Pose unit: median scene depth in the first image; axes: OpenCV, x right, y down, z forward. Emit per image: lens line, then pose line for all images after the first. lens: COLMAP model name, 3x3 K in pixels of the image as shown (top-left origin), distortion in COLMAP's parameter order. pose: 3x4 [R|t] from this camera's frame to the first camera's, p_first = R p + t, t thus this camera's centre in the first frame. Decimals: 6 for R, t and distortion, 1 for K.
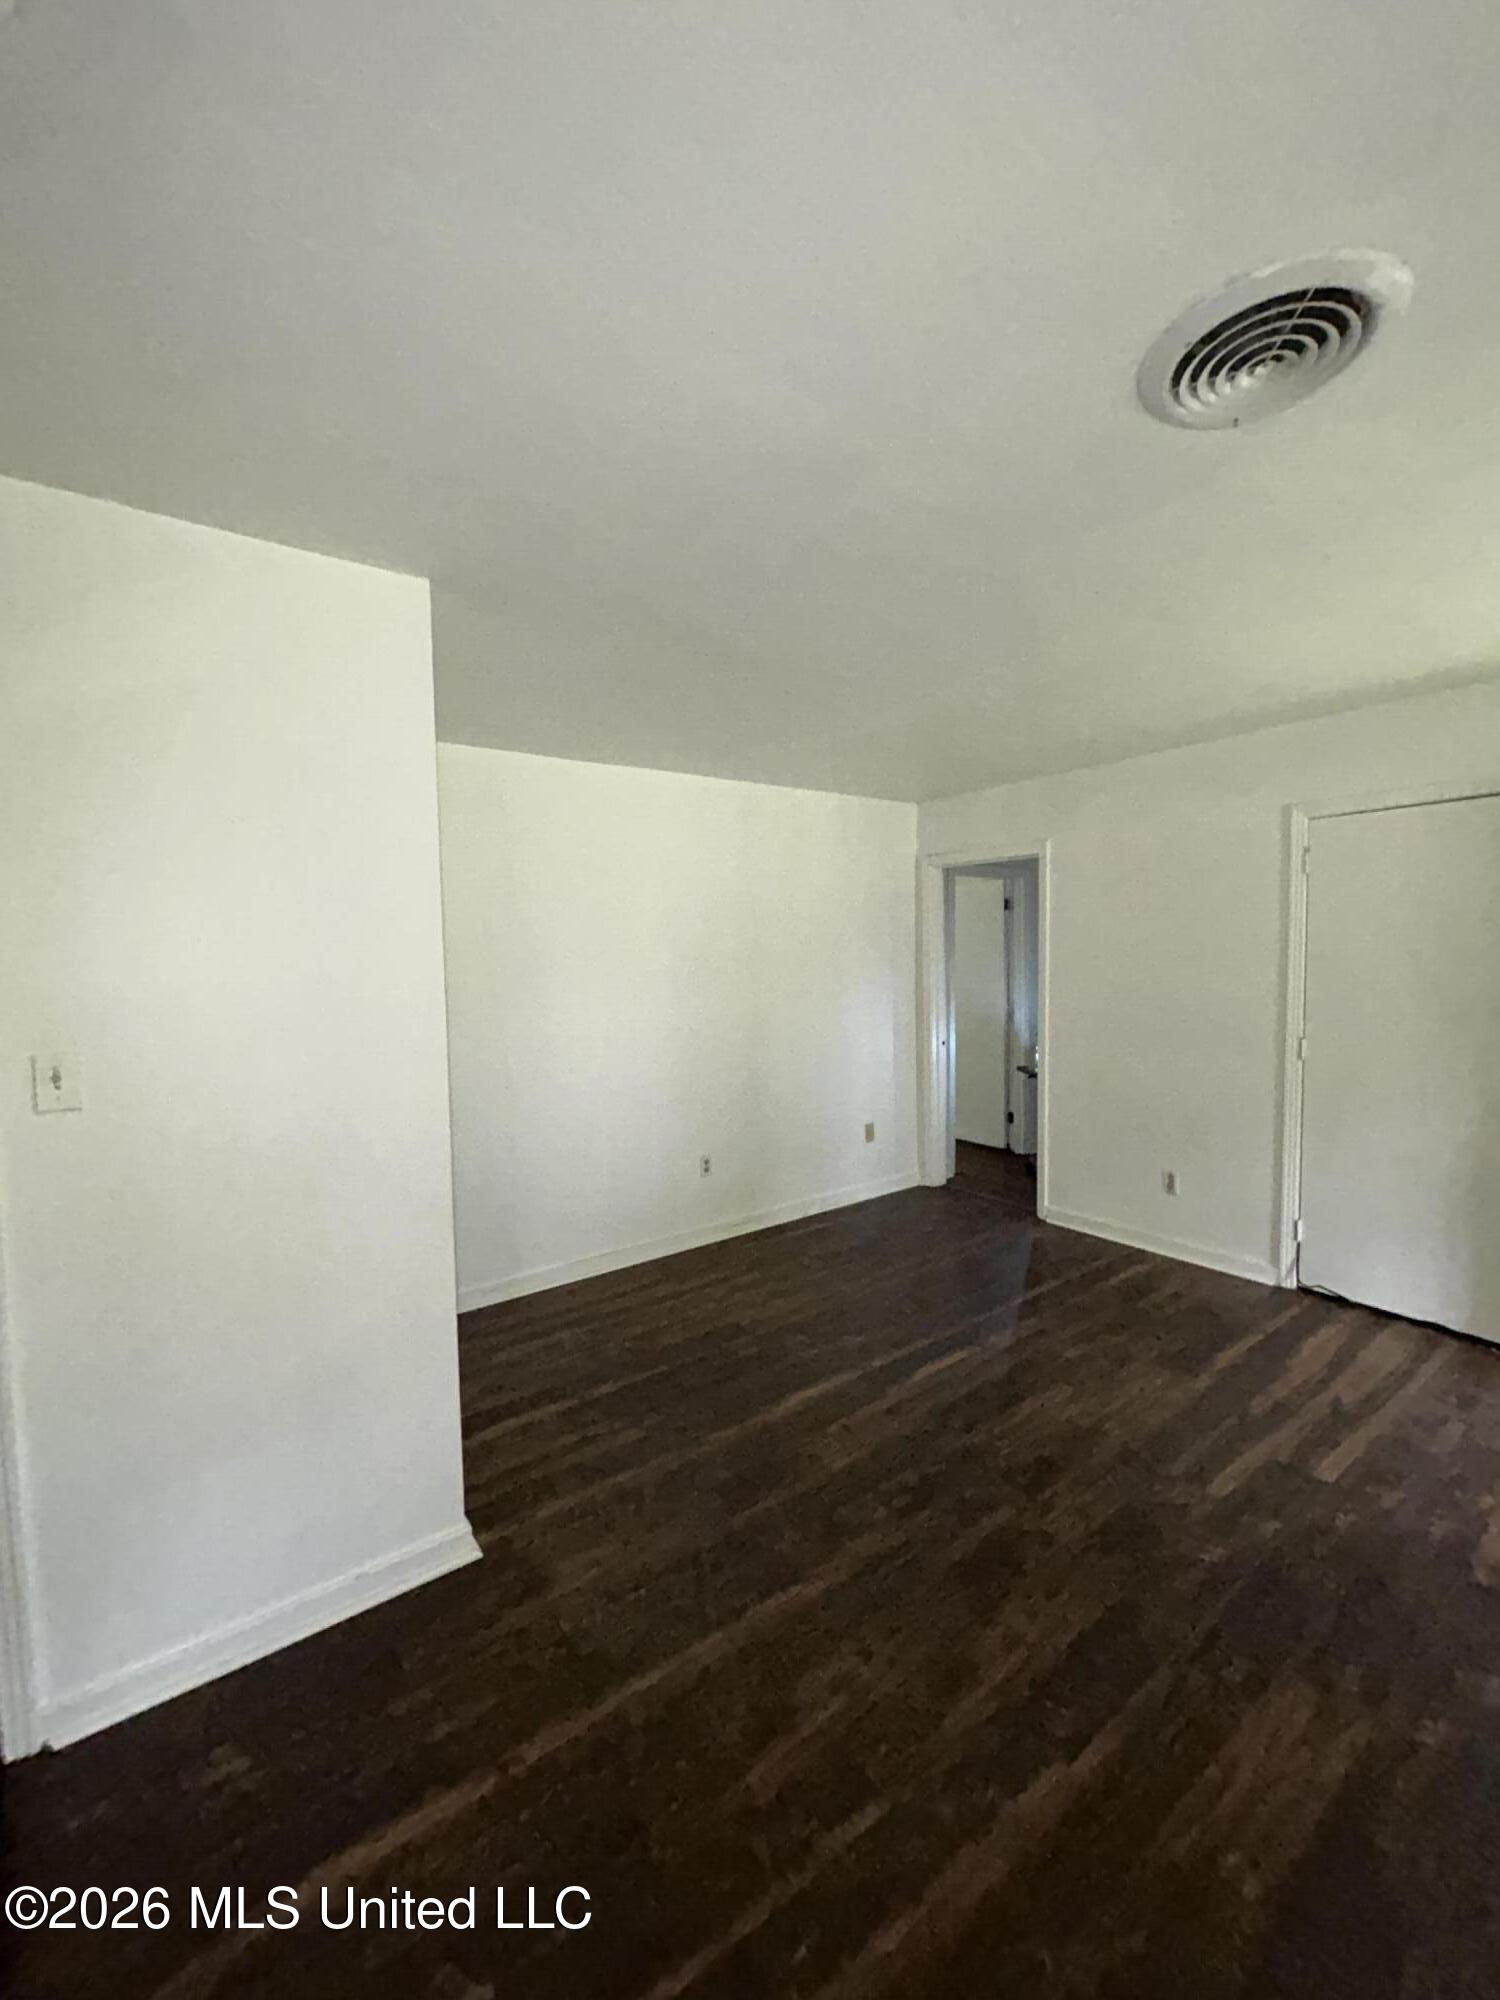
lens RADIAL K [[806.5, 0, 750.0], [0, 806.5, 999.4], [0, 0, 1]] dist [0.000046, -0.000015]
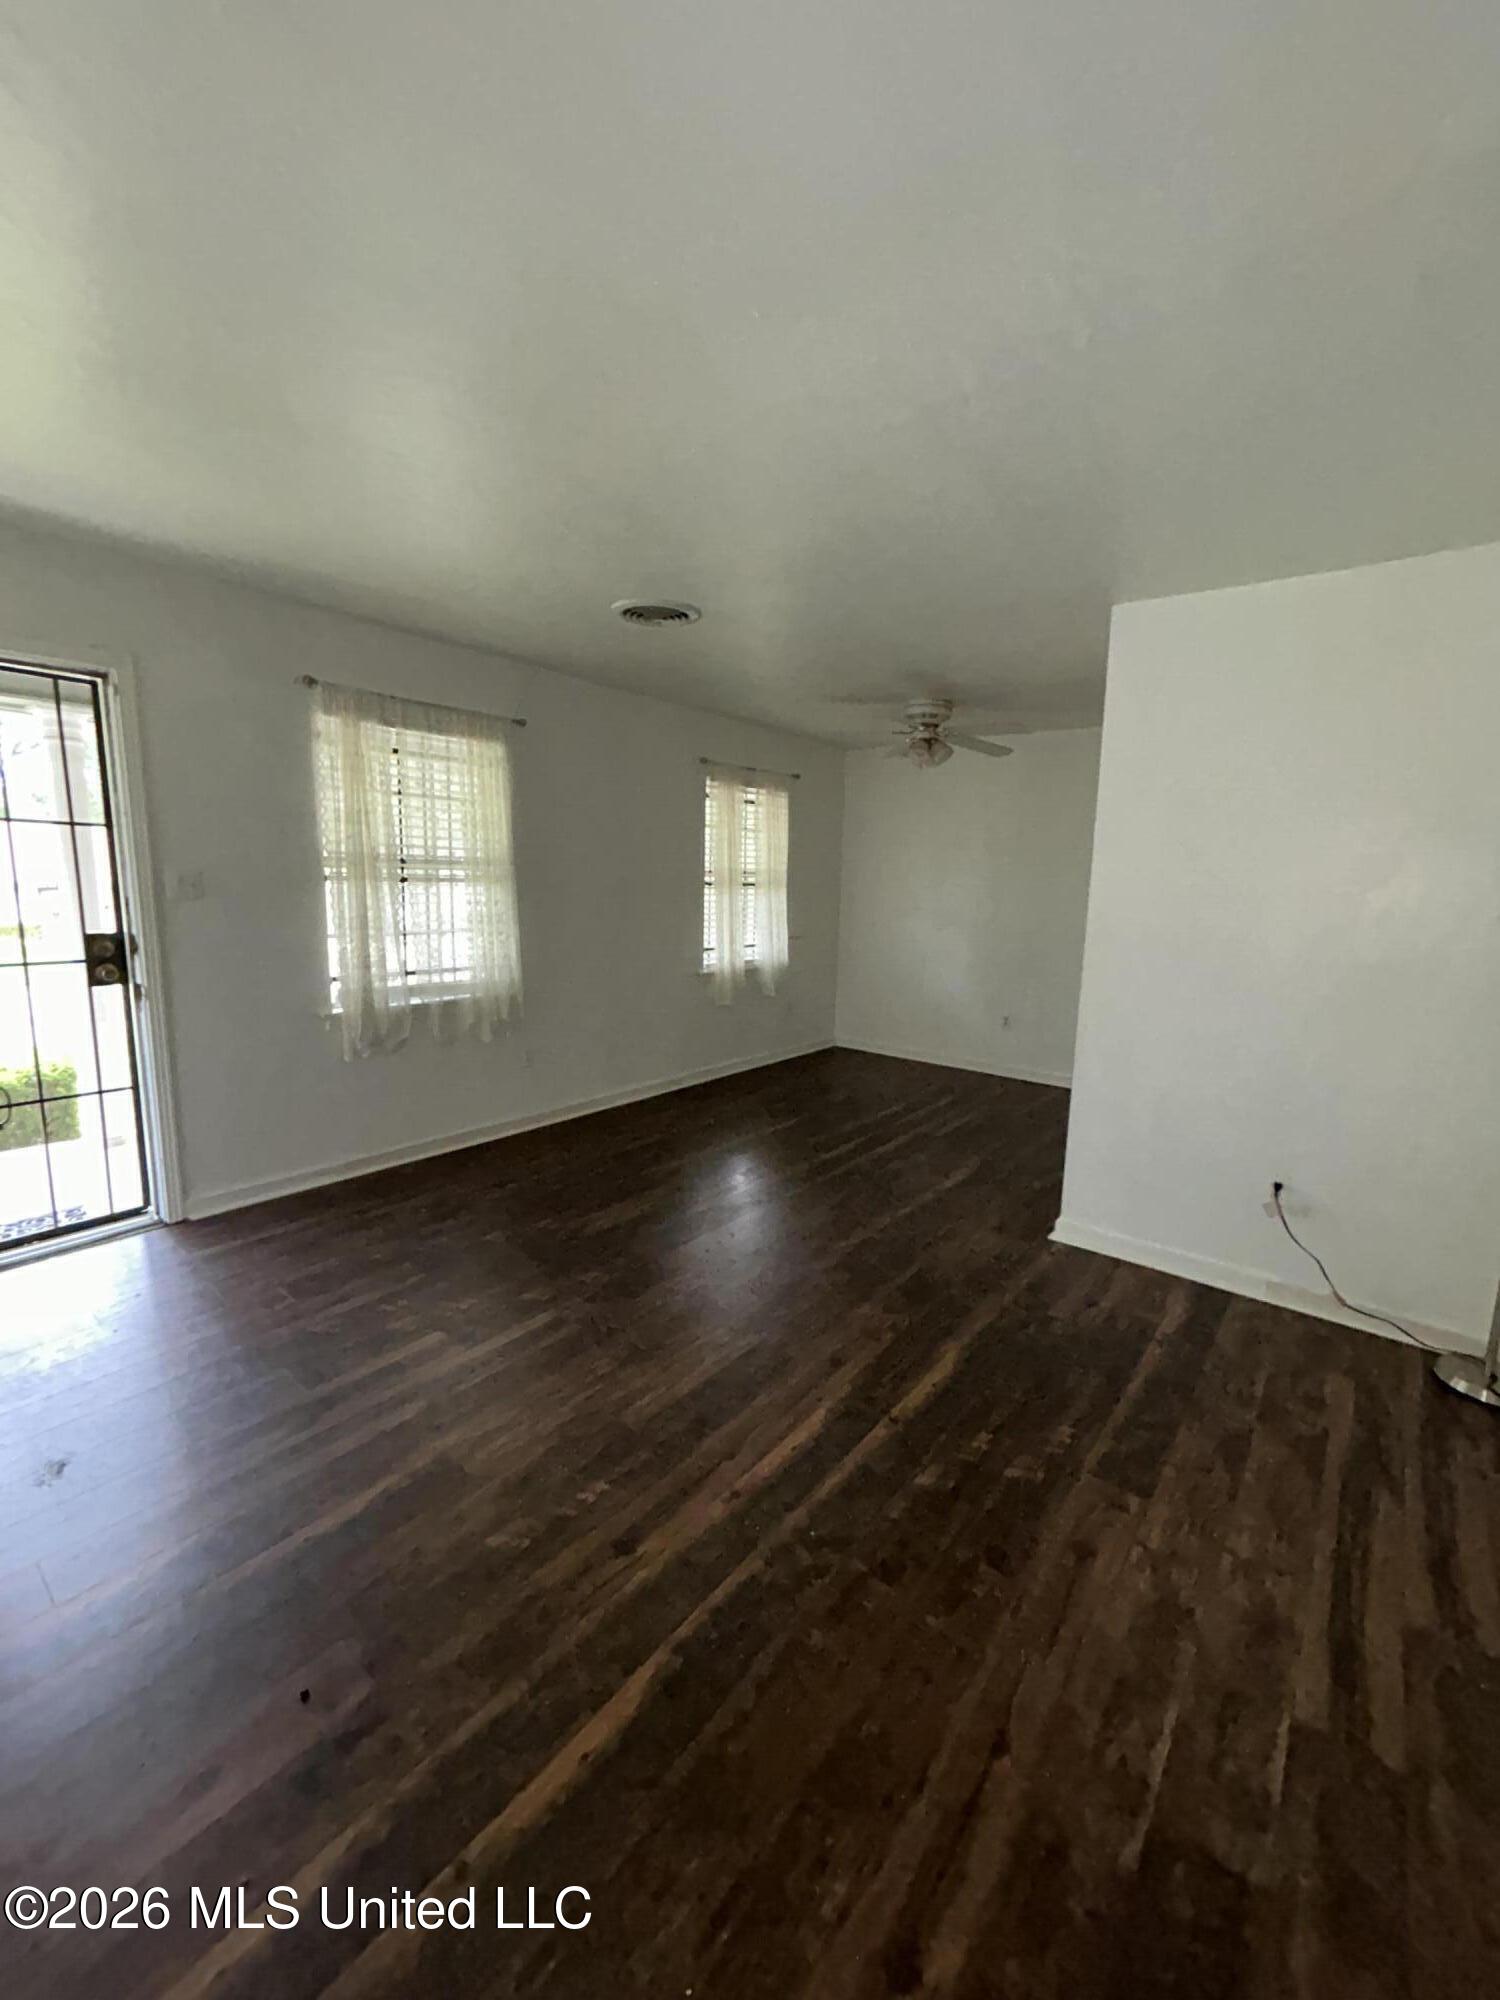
lens RADIAL K [[806.5, 0, 750.6], [0, 806.5, 996.0], [0, 0, 1]] dist [0.000046, -0.000015]
pose [[-0.965067, 0.035291, -0.259616, 0.444497], [-0.021951, 0.976512, 0.214341, -0.073605], [0.261082, 0.212552, -0.941625, 1.581162]]
